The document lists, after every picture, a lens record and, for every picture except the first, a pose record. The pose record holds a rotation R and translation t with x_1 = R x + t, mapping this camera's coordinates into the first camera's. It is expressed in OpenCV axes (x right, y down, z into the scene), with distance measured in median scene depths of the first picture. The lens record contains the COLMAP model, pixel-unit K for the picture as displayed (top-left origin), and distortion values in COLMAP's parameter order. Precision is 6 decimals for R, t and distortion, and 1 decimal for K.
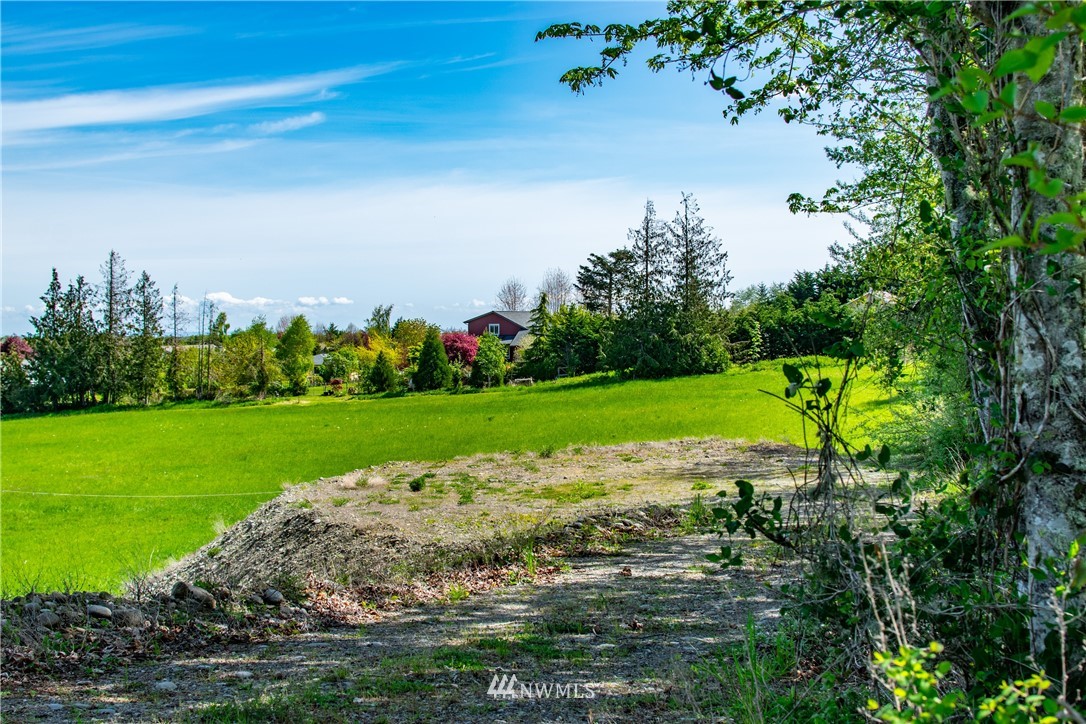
lens RADIAL K [[1658.1, 0, 543.0], [0, 1658.1, 362.0], [0, 0, 1]] dist [0.009871, 0.037697]
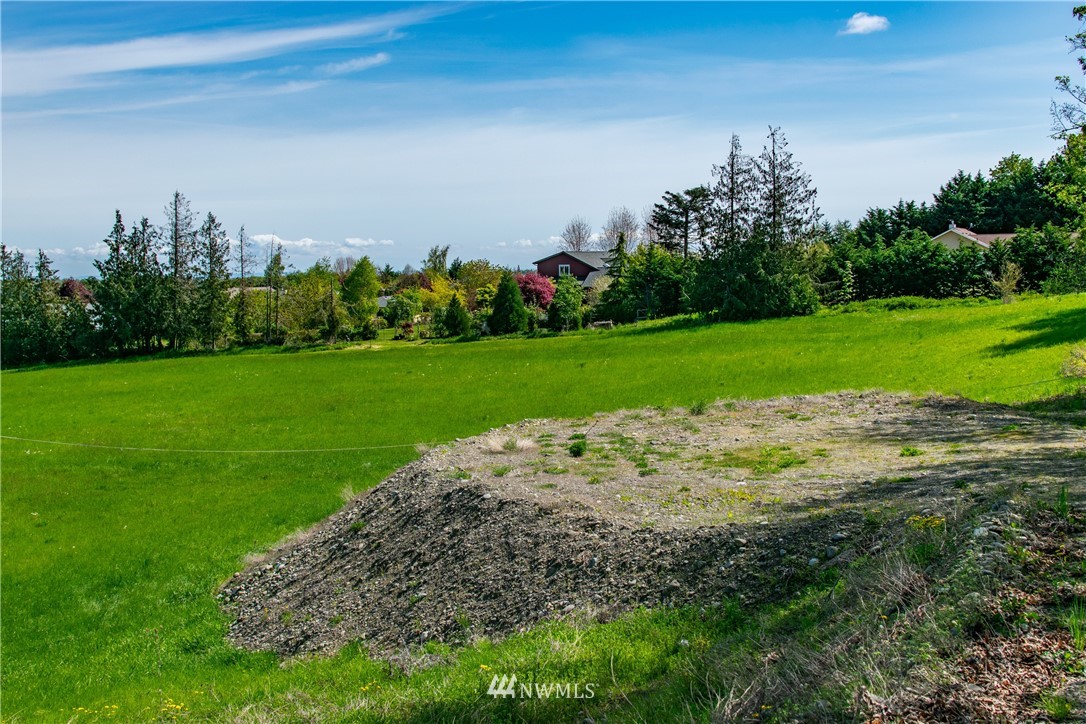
lens RADIAL K [[1658.1, 0, 543.0], [0, 1658.1, 362.0], [0, 0, 1]] dist [0.009871, 0.037697]
pose [[0.999635, -0.004065, -0.026700, -0.020249], [0.005030, 0.999333, 0.036166, -0.001445], [0.026536, -0.036287, 0.998989, 0.032289]]
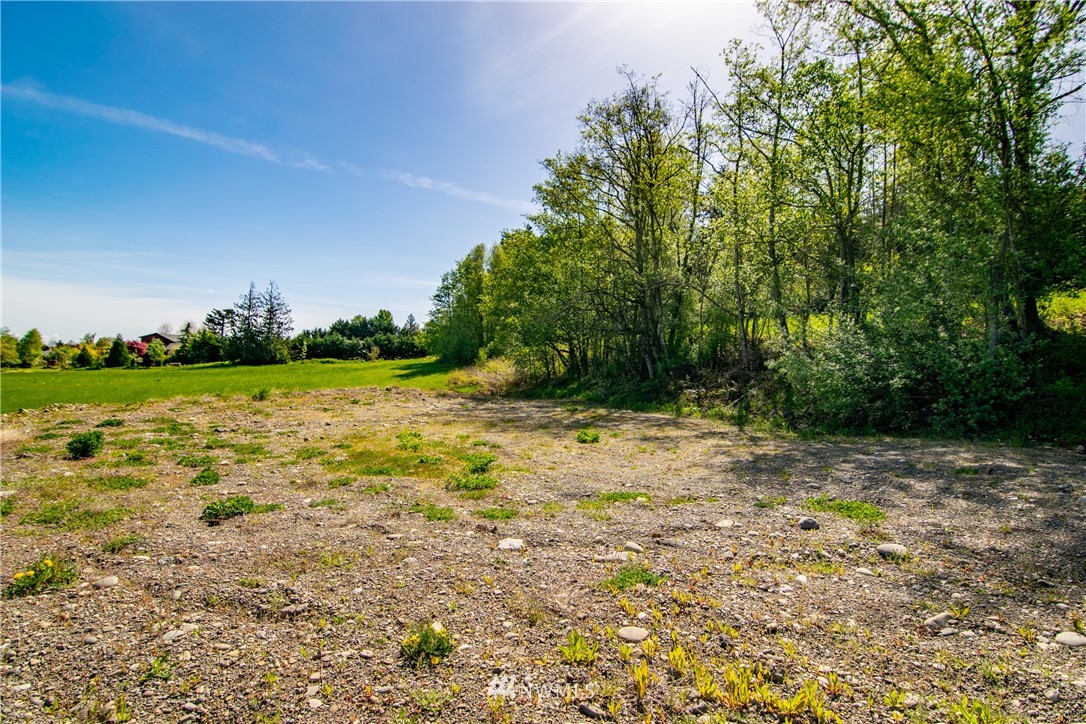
lens RADIAL K [[525.6, 0, 543.0], [0, 525.6, 362.0], [0, 0, 1]] dist [-0.002463, -0.011149]
pose [[0.814623, 0.045732, 0.578185, -0.015208], [-0.033518, 0.998932, -0.031787, 0.013370], [-0.579021, 0.006515, 0.815286, 0.220999]]
